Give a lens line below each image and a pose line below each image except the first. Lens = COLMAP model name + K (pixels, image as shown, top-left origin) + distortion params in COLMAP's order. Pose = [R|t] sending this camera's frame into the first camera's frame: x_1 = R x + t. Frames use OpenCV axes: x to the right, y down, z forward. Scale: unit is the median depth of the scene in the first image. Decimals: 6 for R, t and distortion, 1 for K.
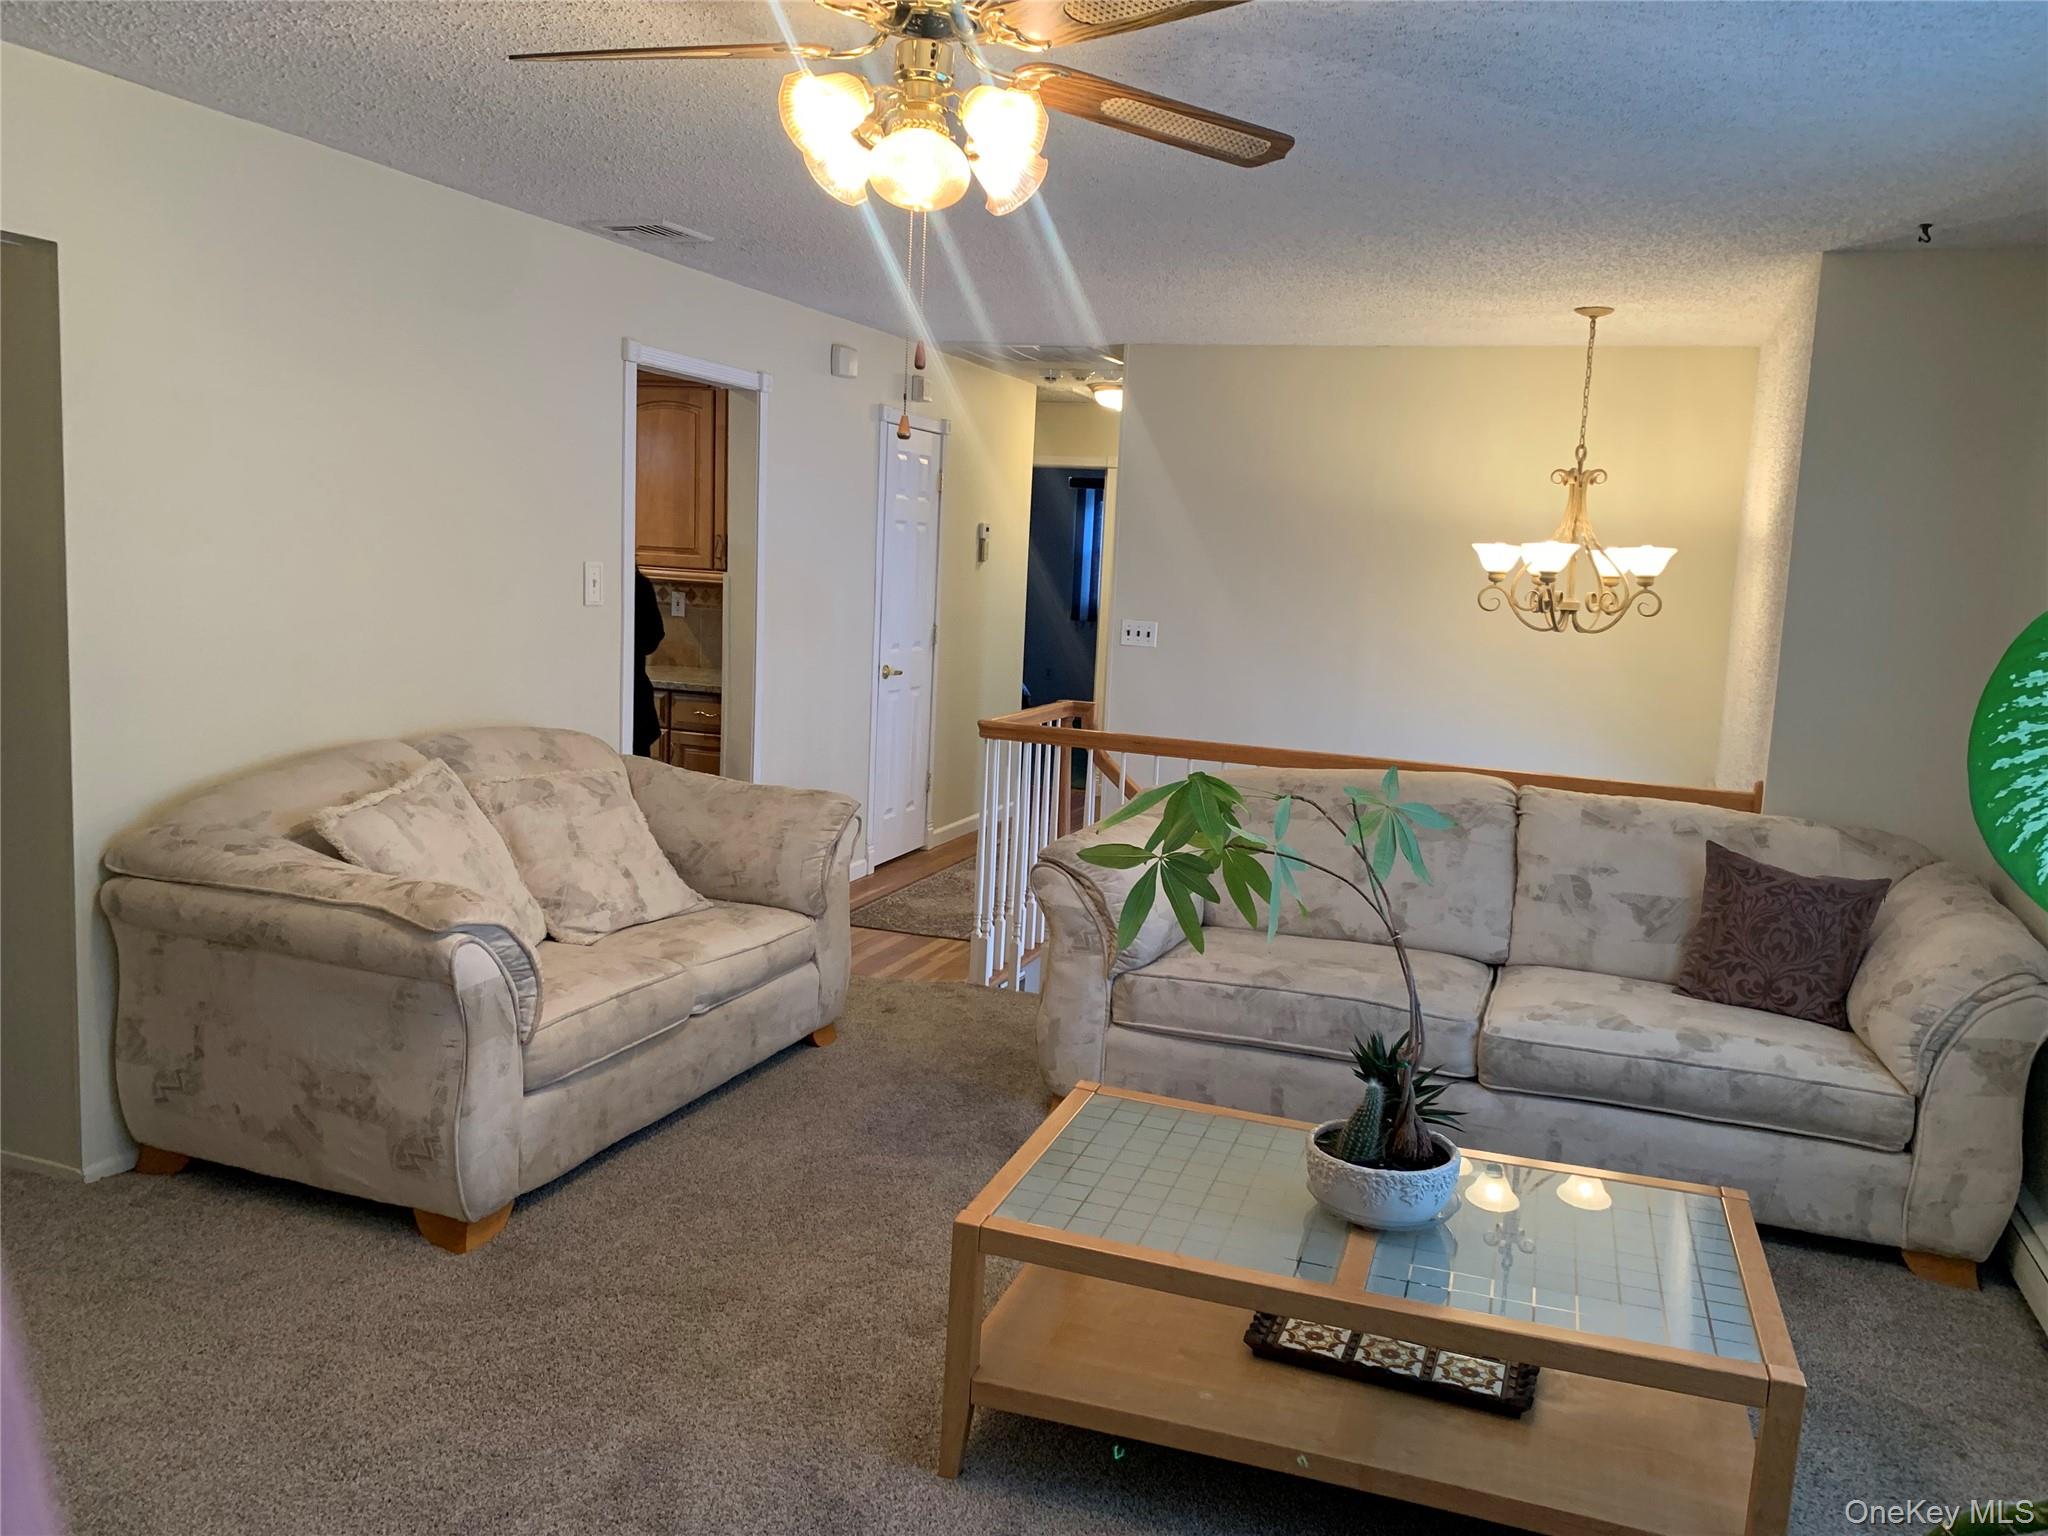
lens RADIAL K [[1549.1, 0, 1060.4], [0, 1549.1, 770.7], [0, 0, 1]] dist [0.120211, -0.220808]
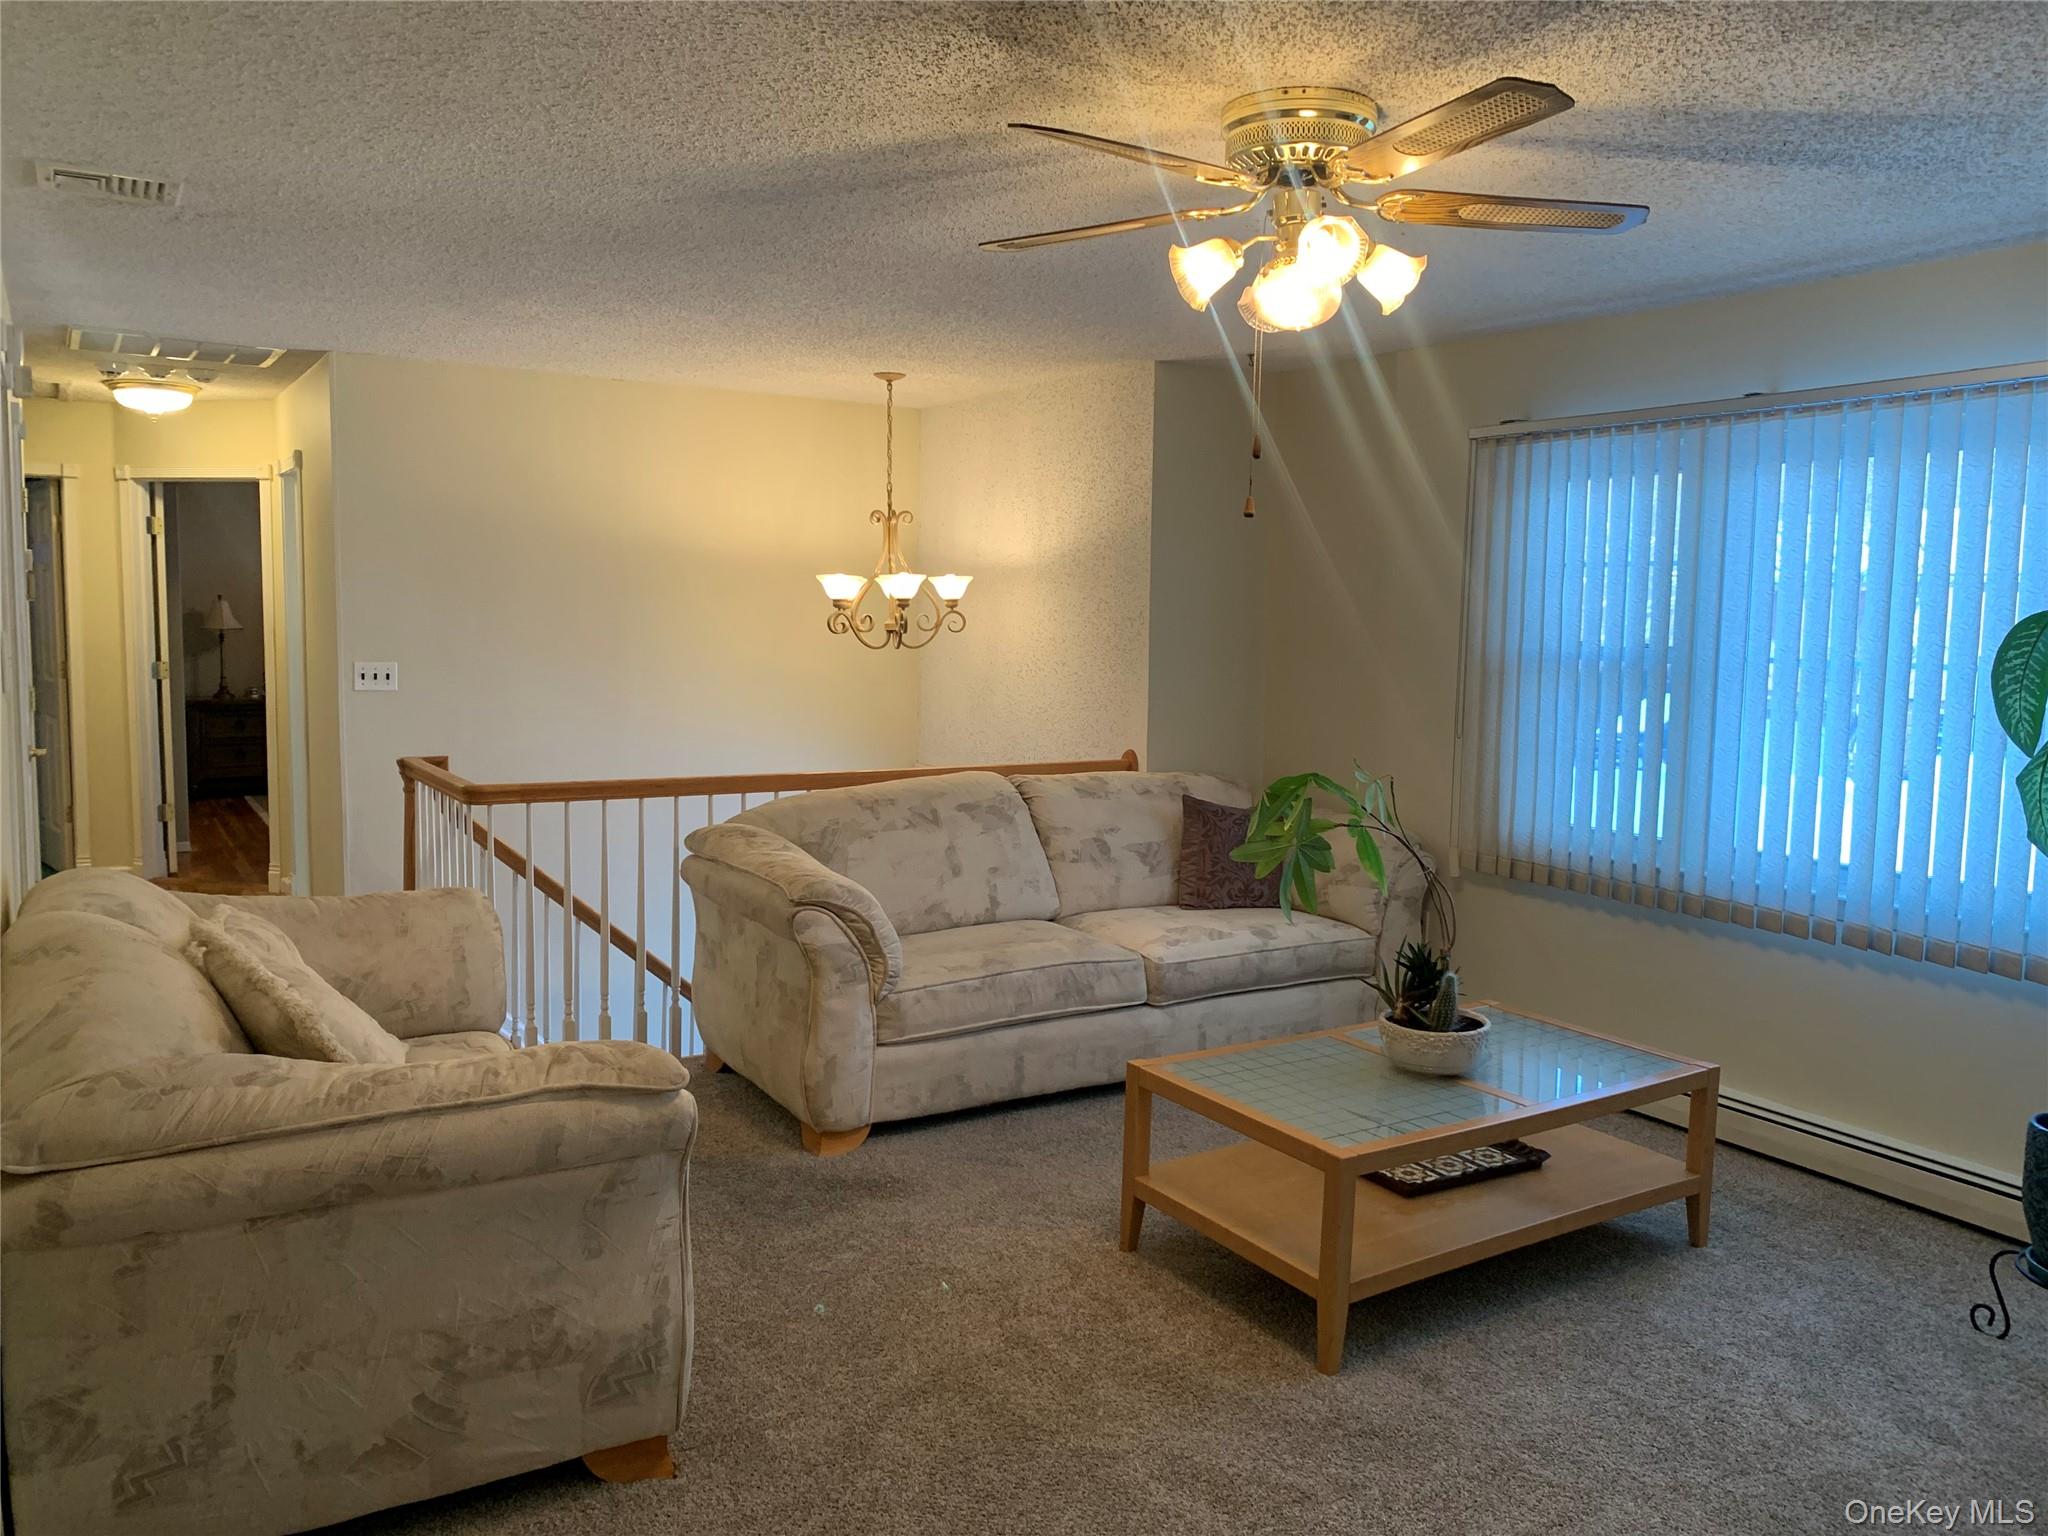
lens RADIAL K [[1552.5, 0, 1022.0], [0, 1552.5, 760.4], [0, 0, 1]] dist [0.092747, -0.142778]
pose [[0.627117, -0.117969, 0.769940, -0.700914], [0.123256, 0.991040, 0.051453, -0.070439], [-0.769111, 0.062633, 0.636039, 0.248358]]
